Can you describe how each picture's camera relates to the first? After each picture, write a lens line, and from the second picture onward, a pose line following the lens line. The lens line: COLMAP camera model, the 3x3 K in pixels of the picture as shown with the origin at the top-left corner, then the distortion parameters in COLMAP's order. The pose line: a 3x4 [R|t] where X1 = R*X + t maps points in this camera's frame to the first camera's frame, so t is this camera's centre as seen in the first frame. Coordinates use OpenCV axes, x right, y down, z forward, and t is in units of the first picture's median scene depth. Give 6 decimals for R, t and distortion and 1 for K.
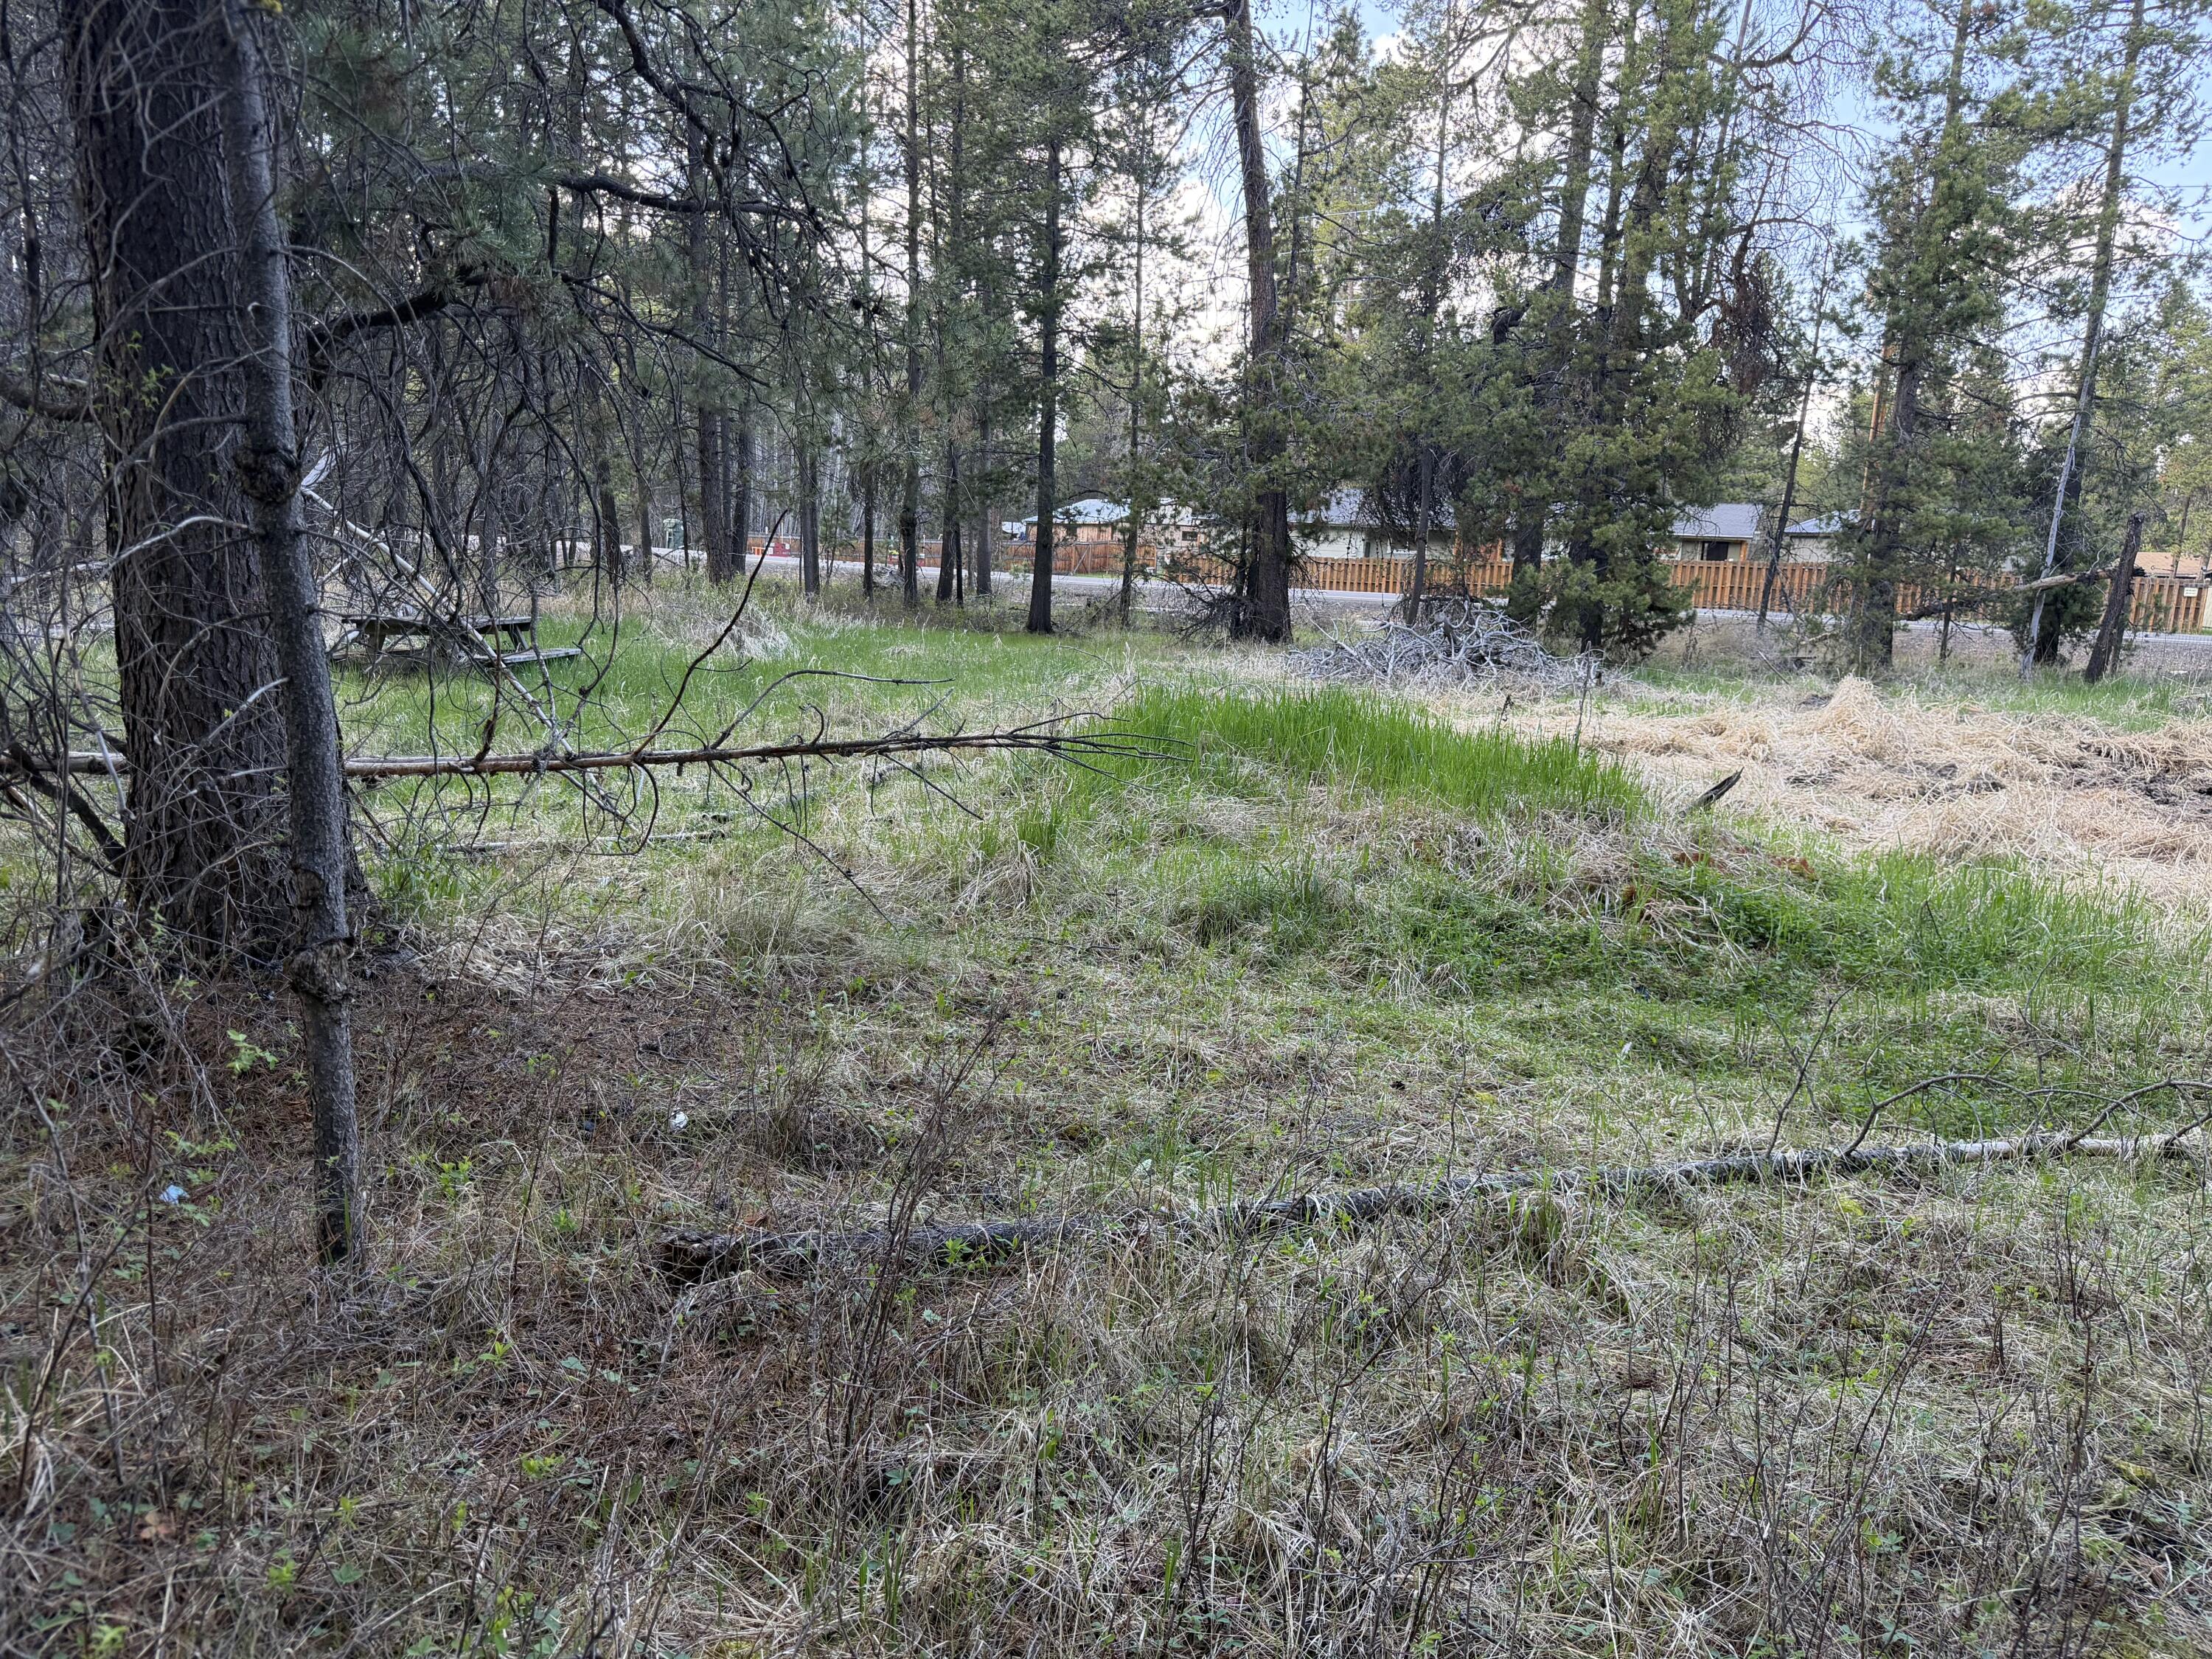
lens RADIAL K [[1577.2, 0, 1106.0], [0, 1577.2, 829.5], [0, 0, 1]] dist [-0.011682, -0.002501]
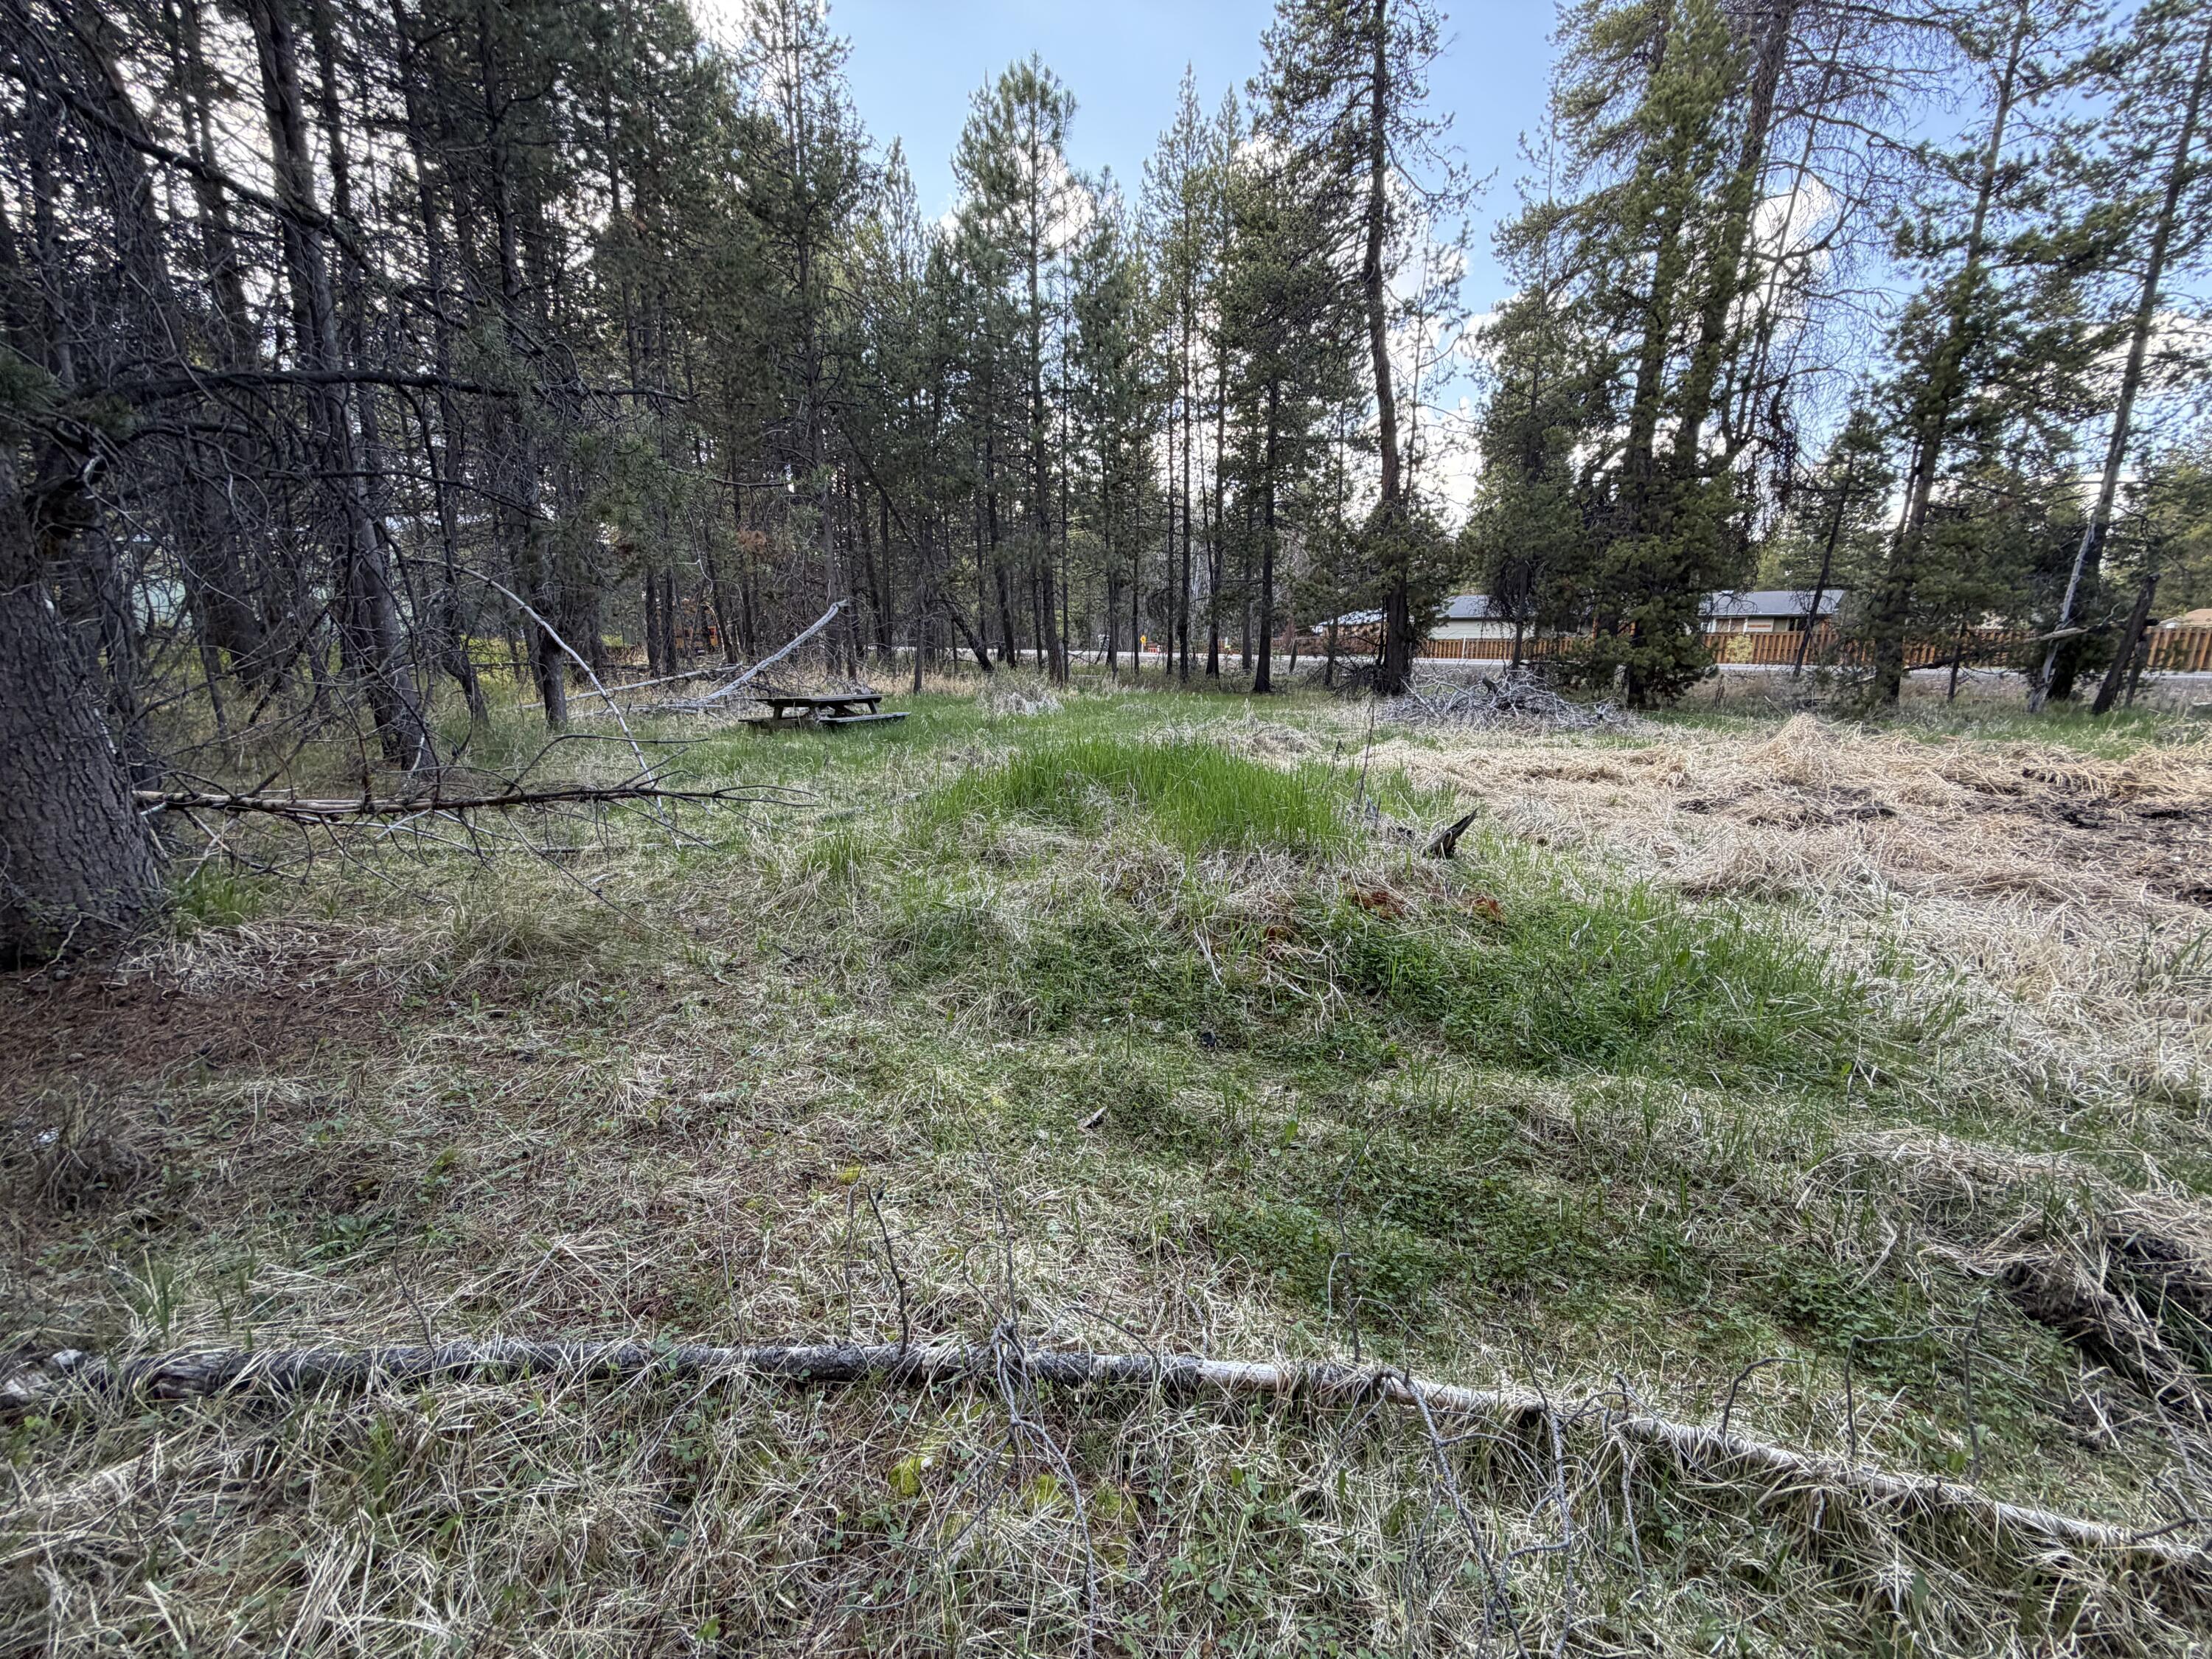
lens RADIAL K [[886.0, 0, 1106.0], [0, 886.0, 829.5], [0, 0, 1]] dist [0.000551, -0.000874]
pose [[0.951829, 0.021609, -0.305867, 0.094738], [-0.013790, 0.999521, 0.027703, -0.010524], [0.306319, -0.022150, 0.951671, 0.089991]]
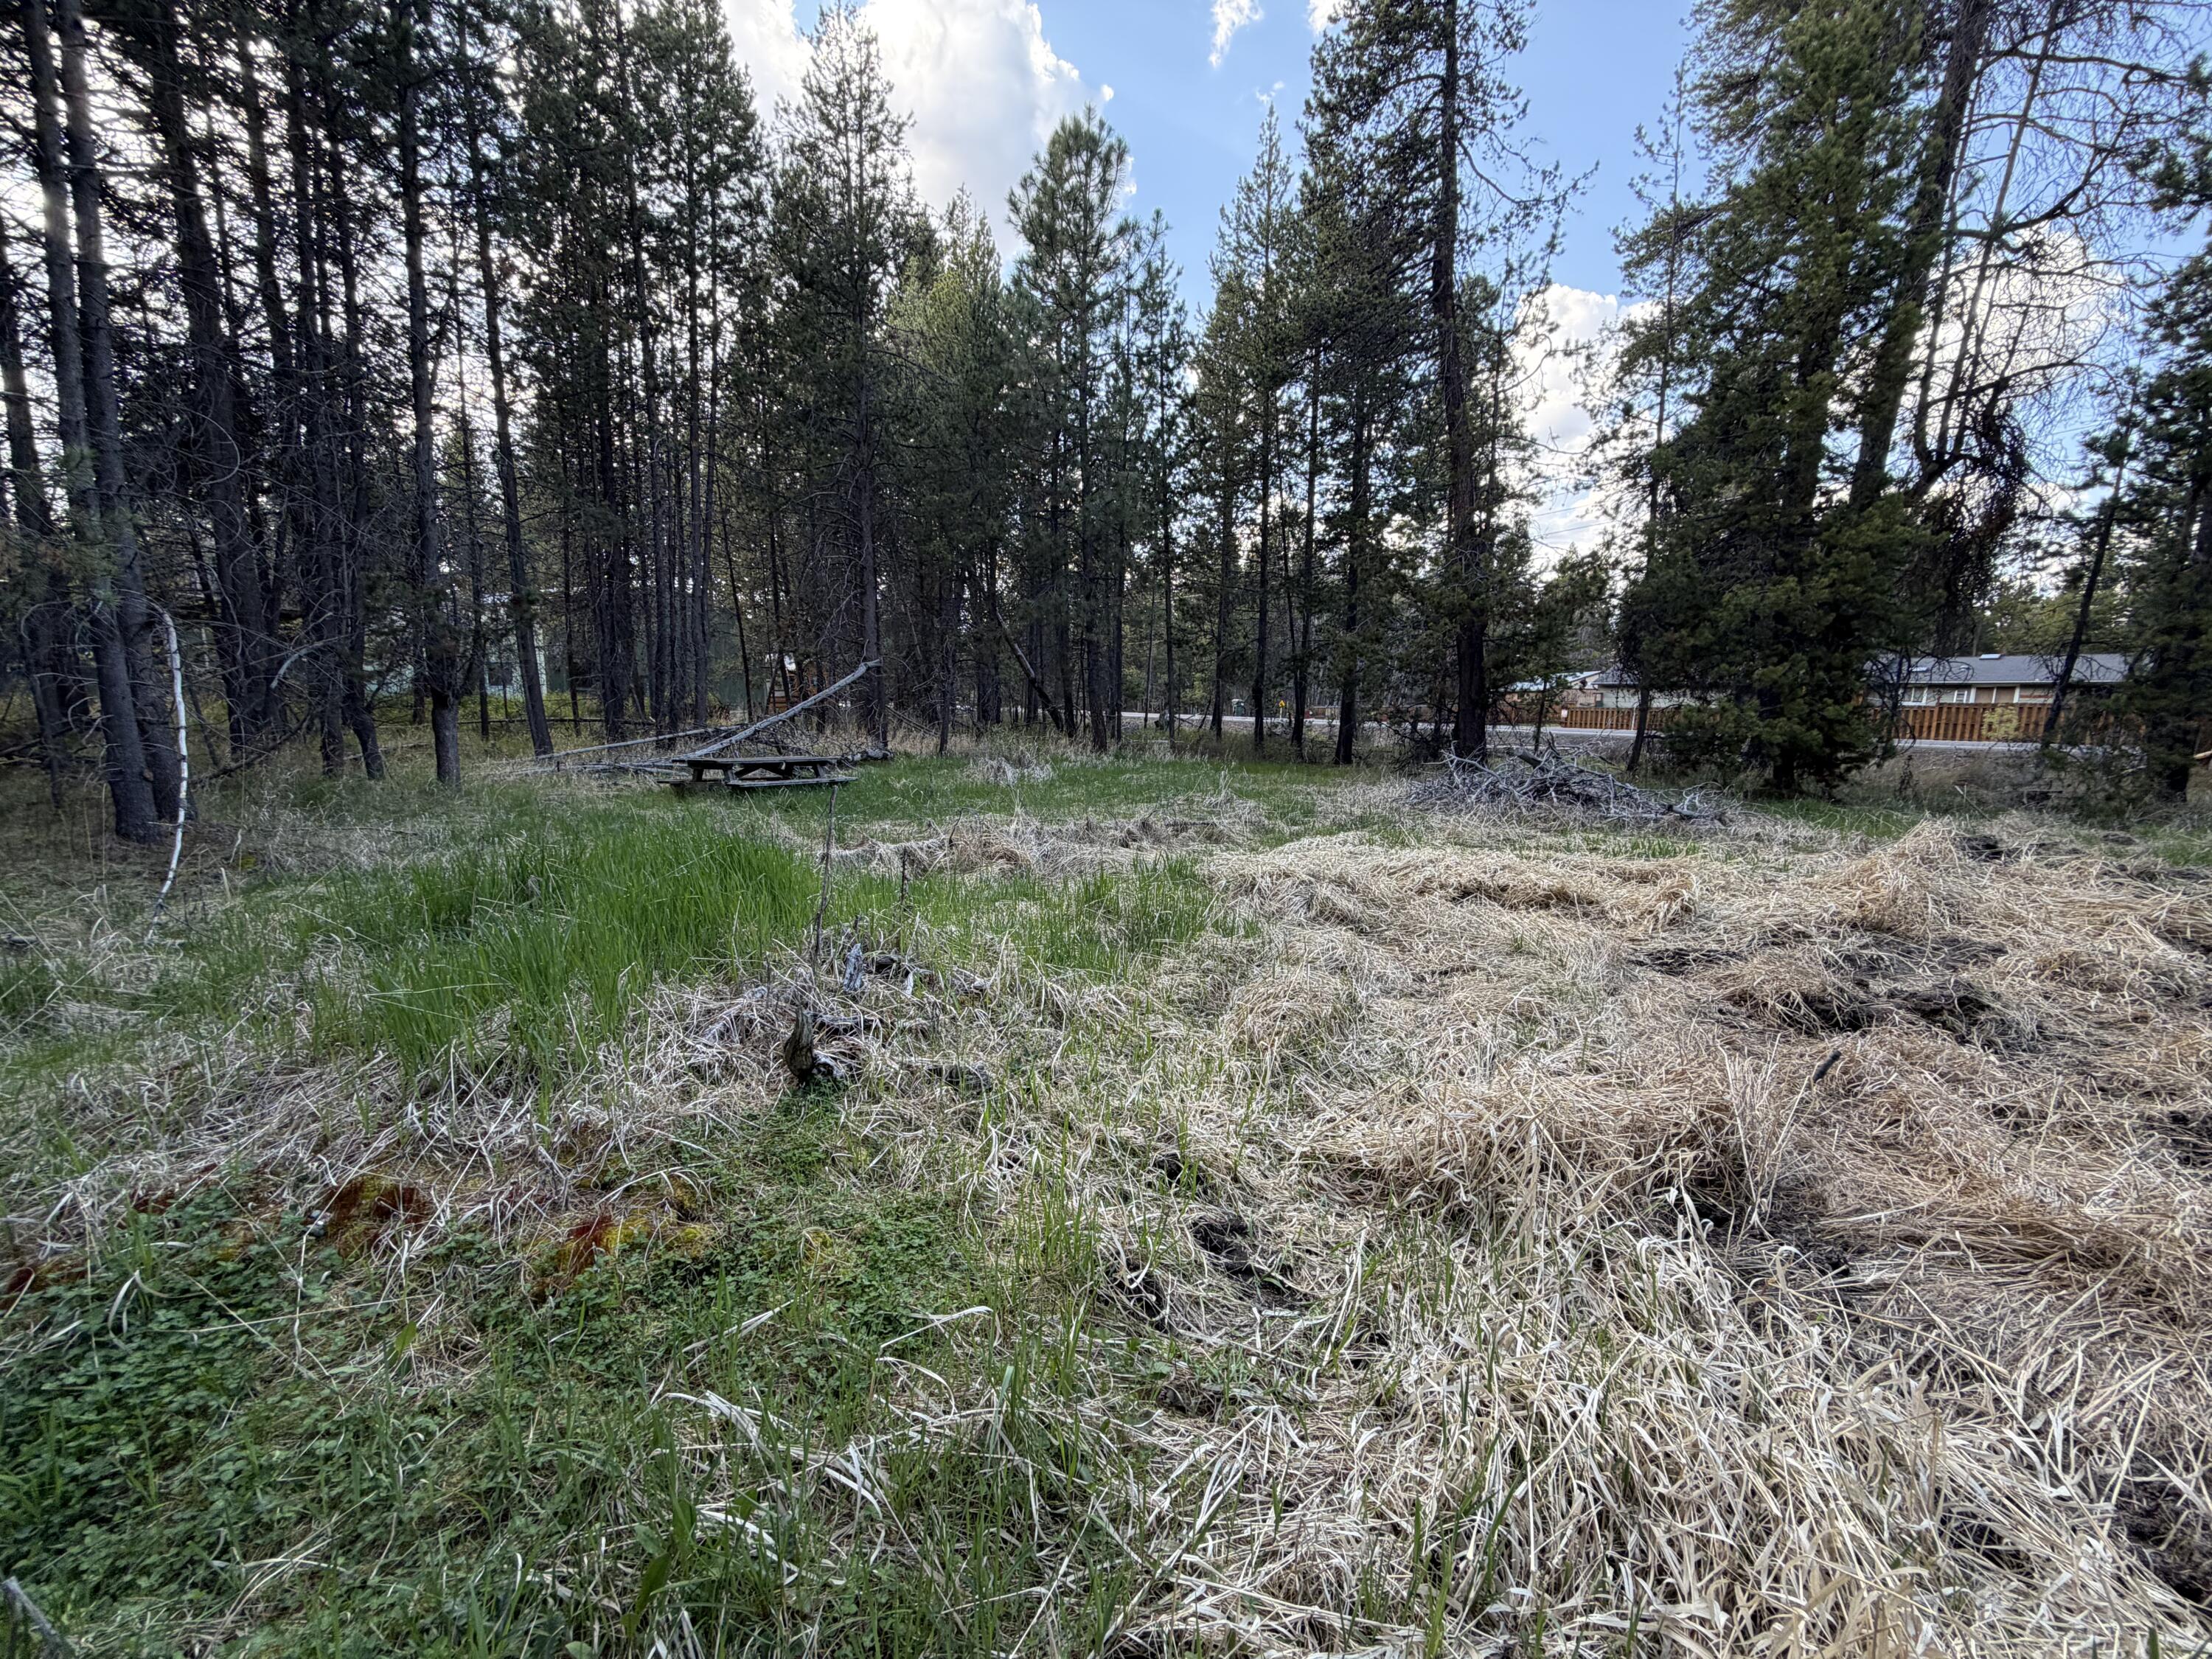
lens RADIAL K [[878.5, 0, 1106.0], [0, 878.5, 829.5], [0, 0, 1]] dist [0.000228, -0.000527]
pose [[0.871085, 0.036073, -0.489806, 0.179349], [-0.059619, 0.997690, -0.032551, -0.028148], [0.487500, 0.057556, 0.871224, 0.207014]]
